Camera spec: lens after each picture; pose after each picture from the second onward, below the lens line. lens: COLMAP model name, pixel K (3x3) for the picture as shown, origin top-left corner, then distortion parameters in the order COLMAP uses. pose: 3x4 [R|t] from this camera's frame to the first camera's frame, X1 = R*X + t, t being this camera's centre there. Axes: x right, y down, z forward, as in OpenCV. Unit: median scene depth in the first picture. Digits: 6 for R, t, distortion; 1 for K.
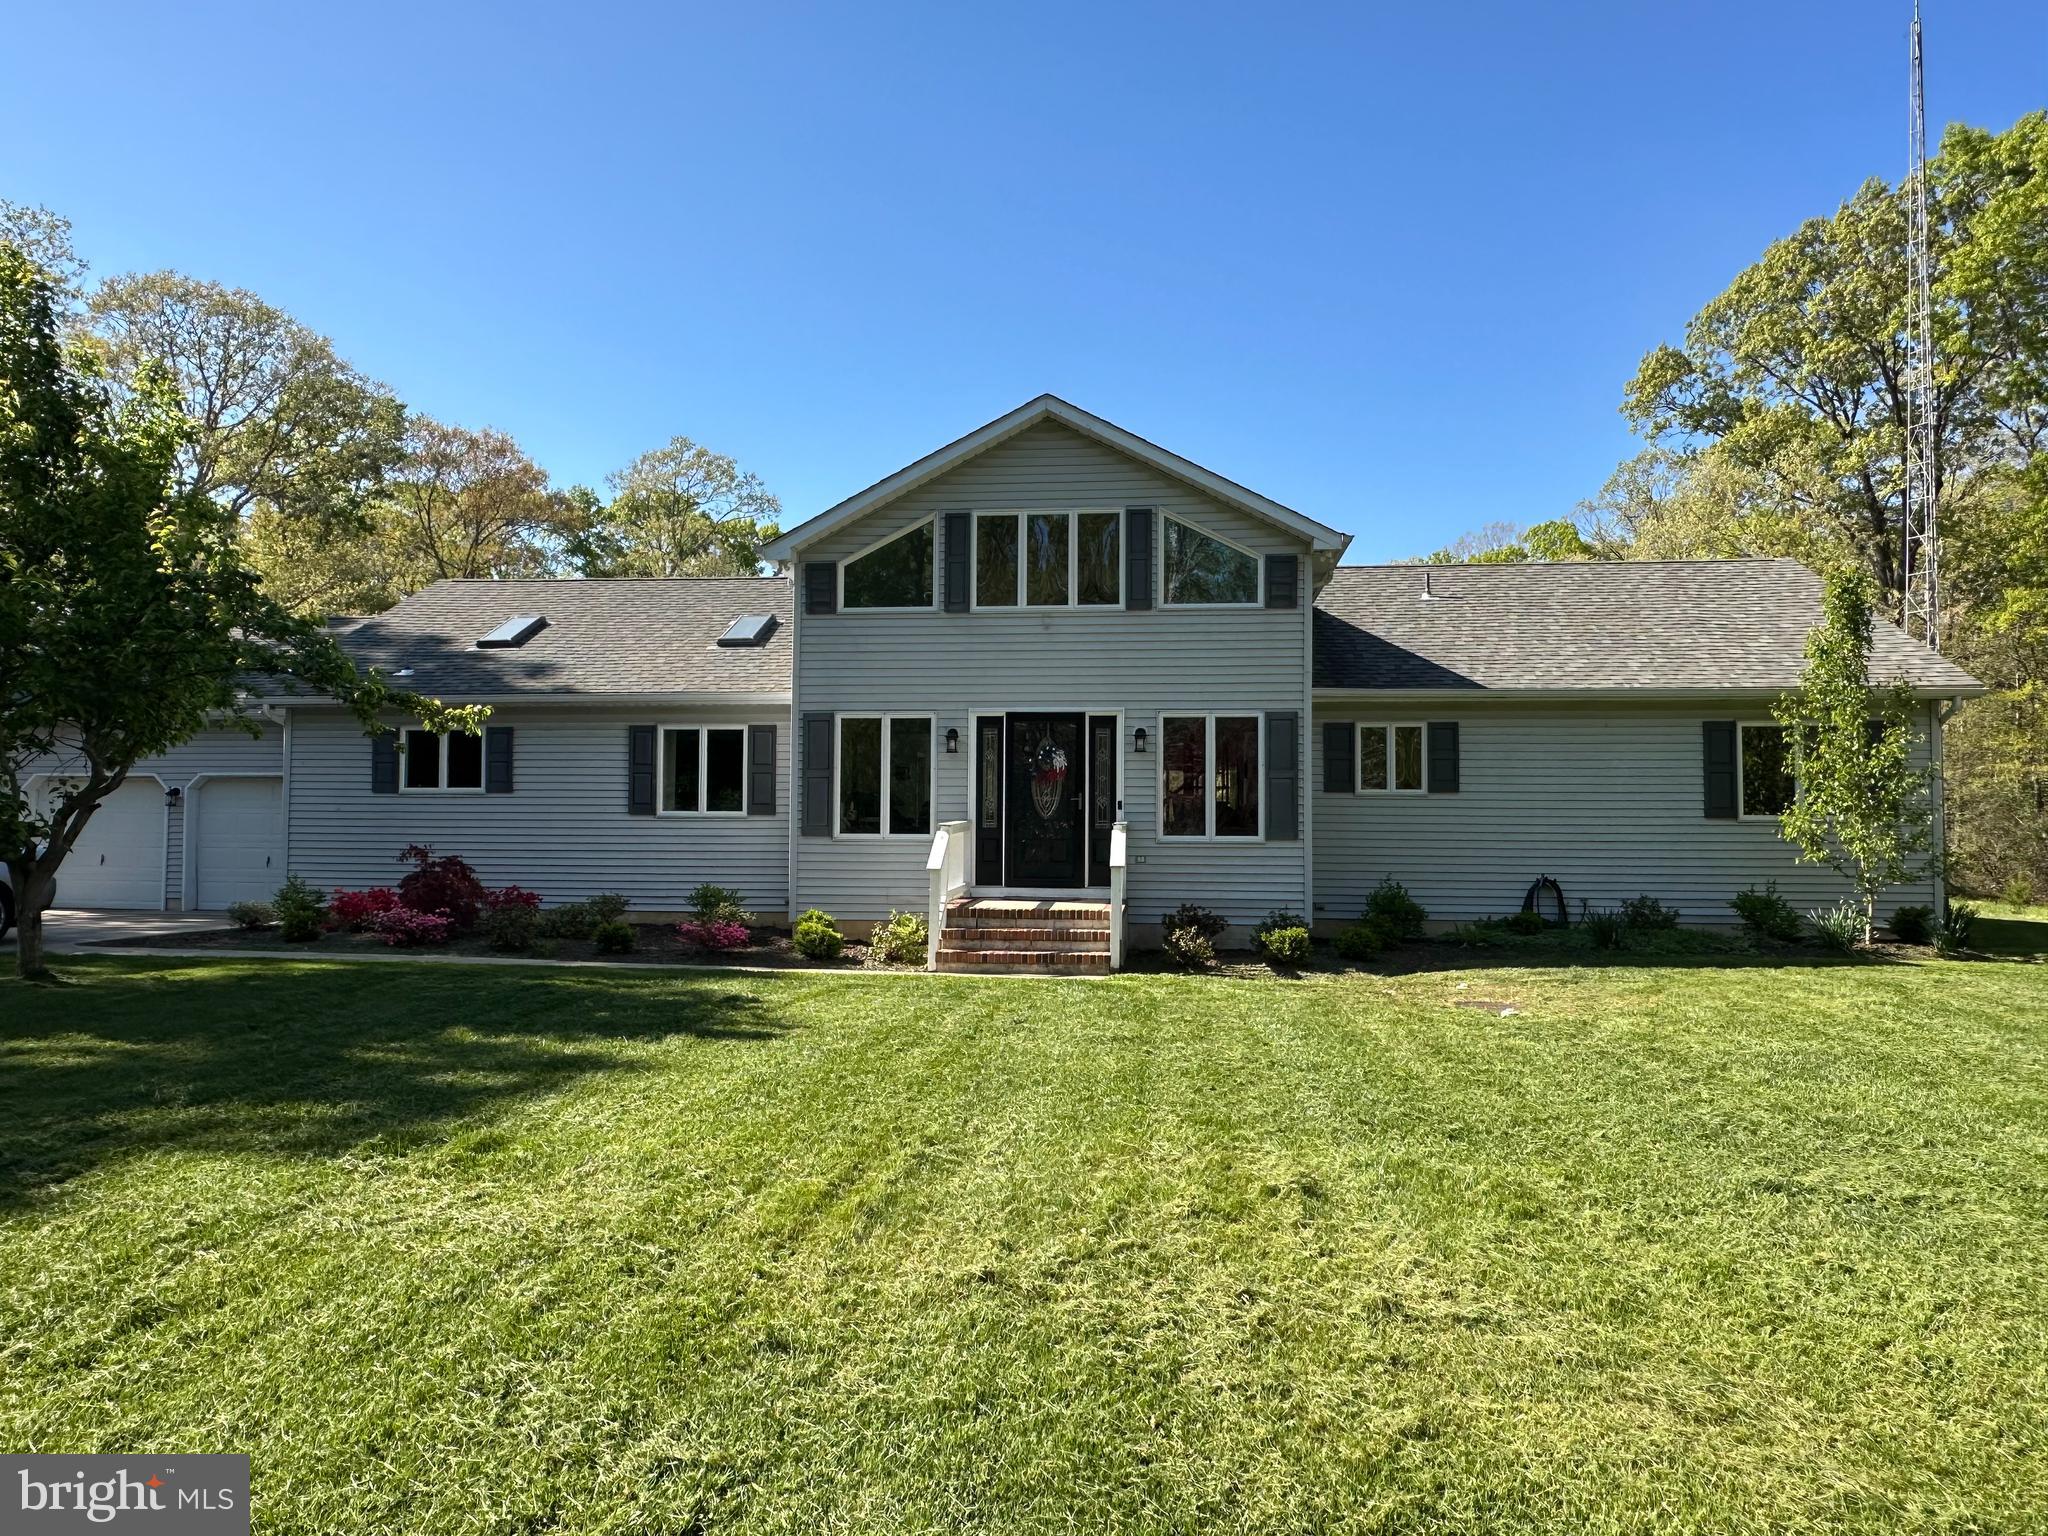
lens RADIAL K [[1363.3, 0, 1007.5], [0, 1363.3, 782.6], [0, 0, 1]] dist [-0.014994, 0.023607]
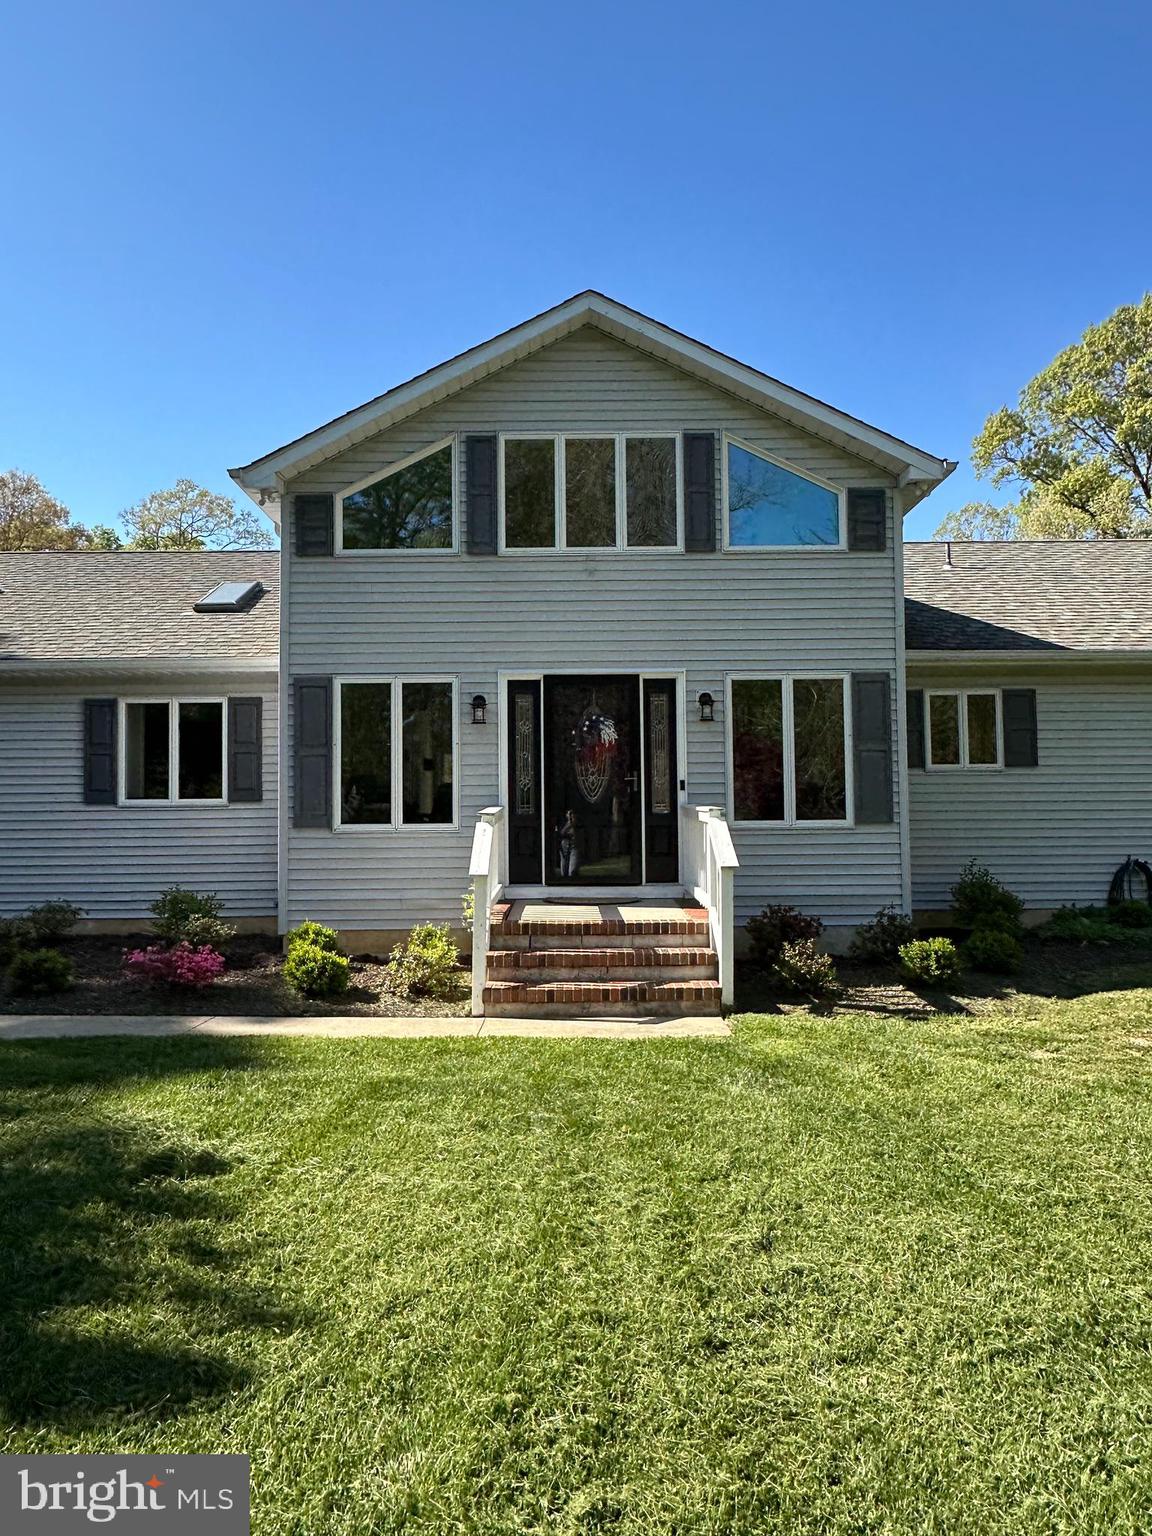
lens RADIAL K [[1022.5, 0, 566.5], [0, 1022.5, 767.9], [0, 0, 1]] dist [-0.014994, 0.023607]
pose [[0.993771, -0.011414, 0.110854, -0.055974], [0.011713, 0.999929, -0.002047, 0.006150], [-0.110823, 0.003333, 0.993835, 0.375625]]
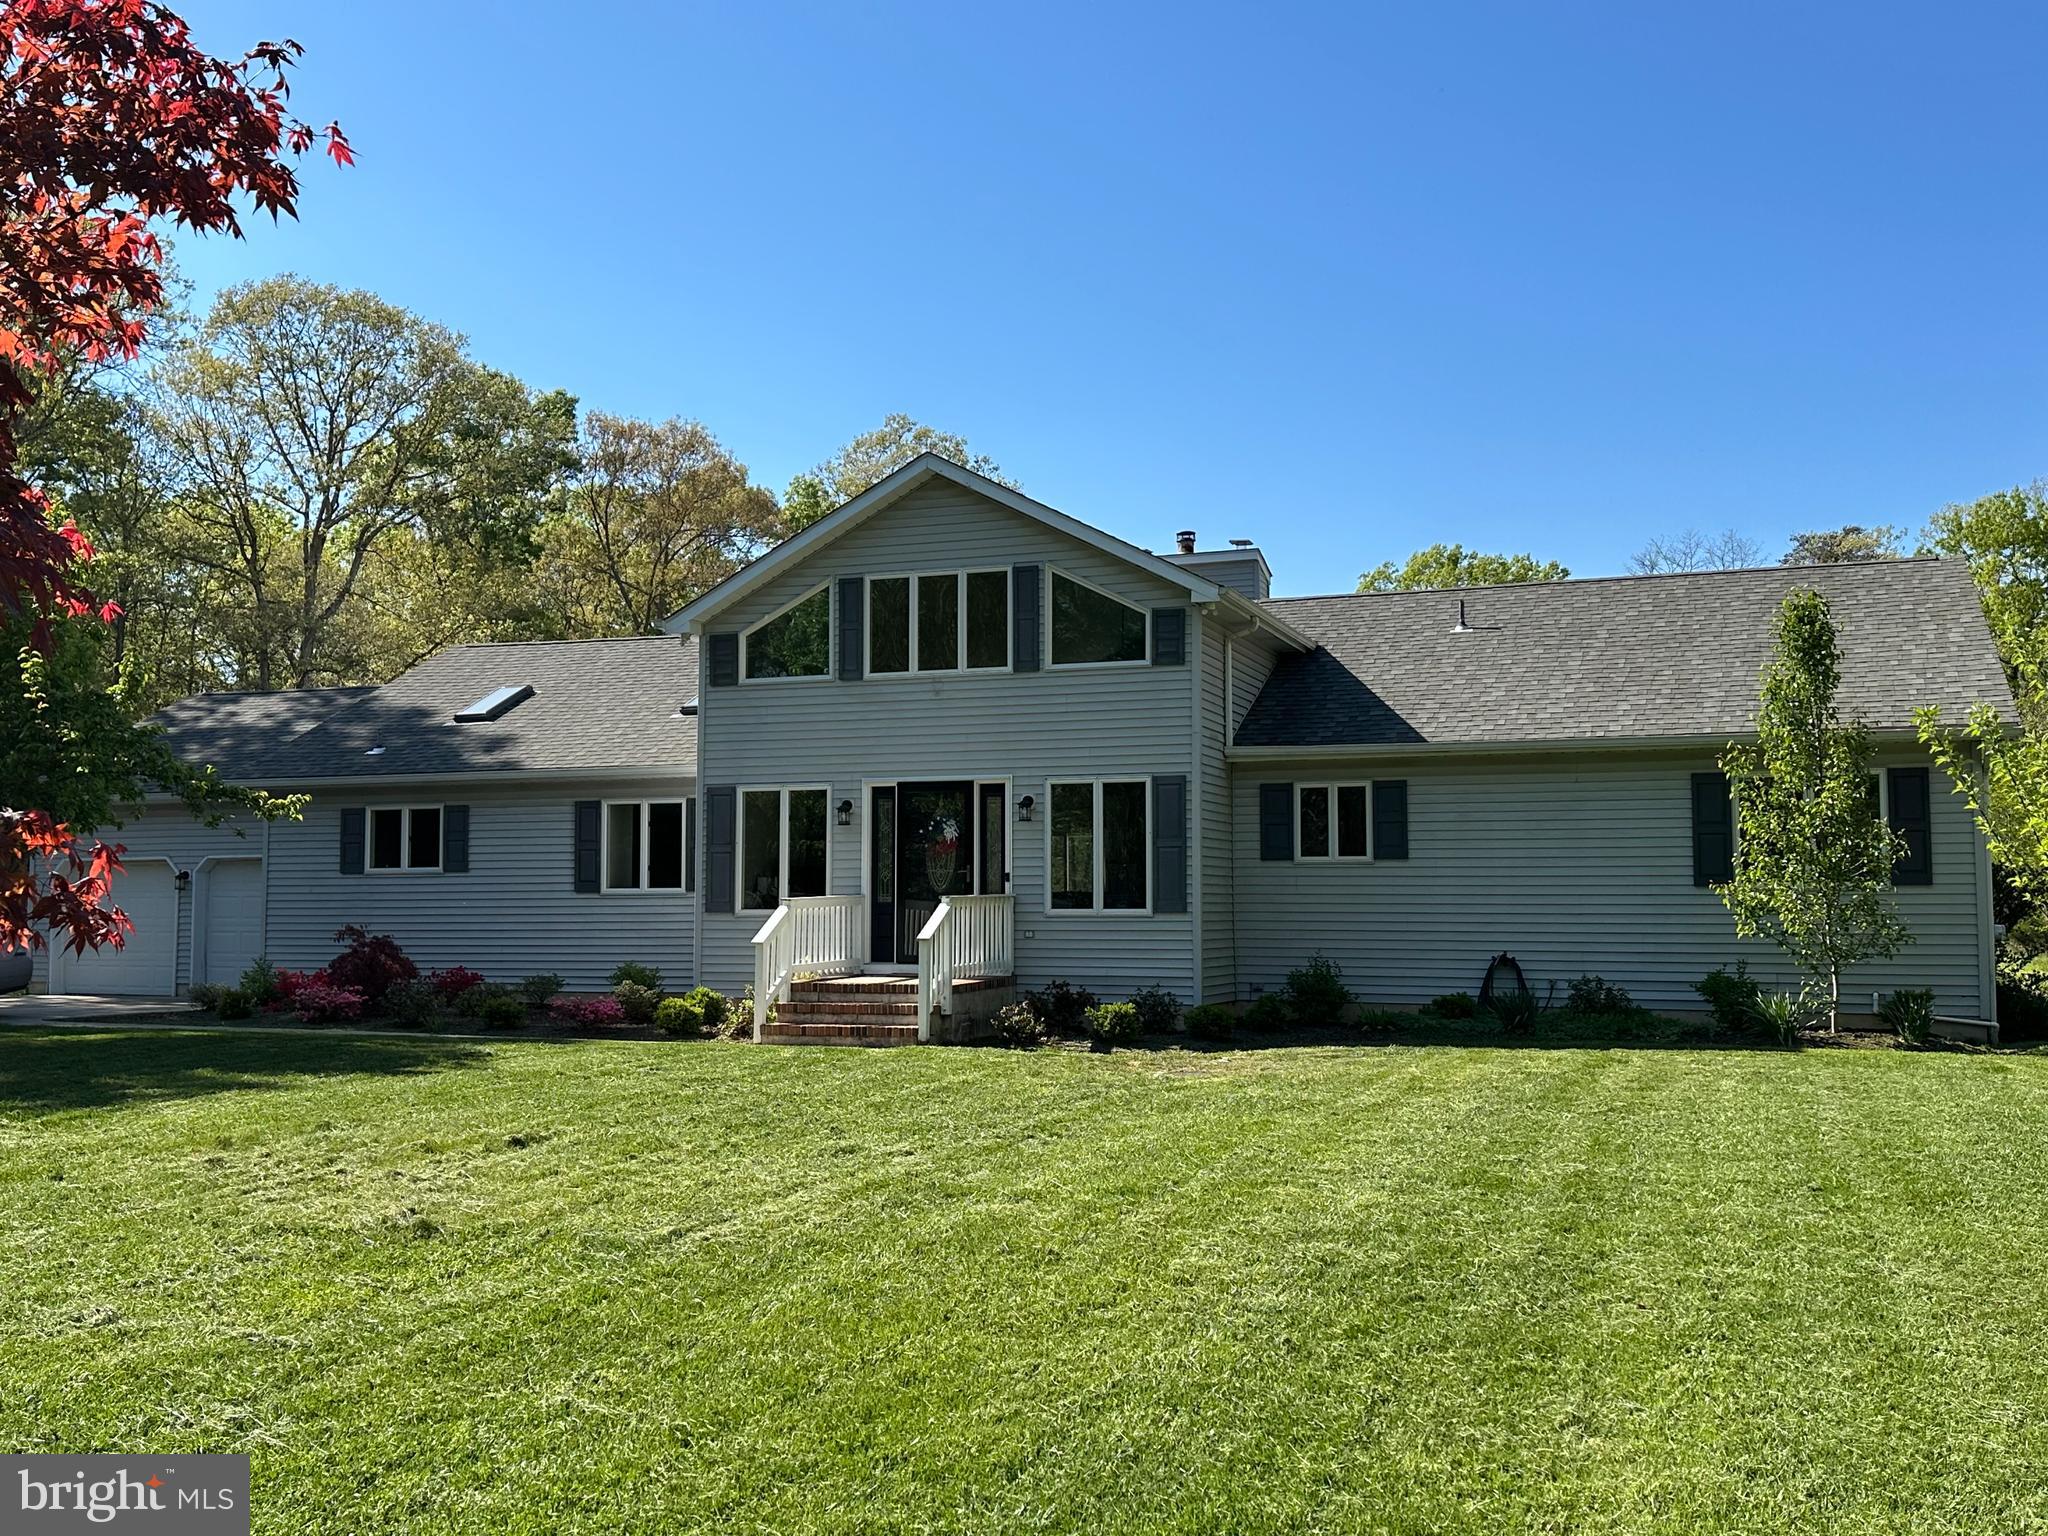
lens RADIAL K [[1946.4, 0, 1027.1], [0, 1946.4, 765.6], [0, 0, 1]] dist [0.077588, 0.000000]
pose [[0.971310, -0.024495, -0.236553, 0.408191], [0.014636, 0.998953, -0.043342, -0.002293], [0.237367, 0.038636, 0.970651, -0.311139]]
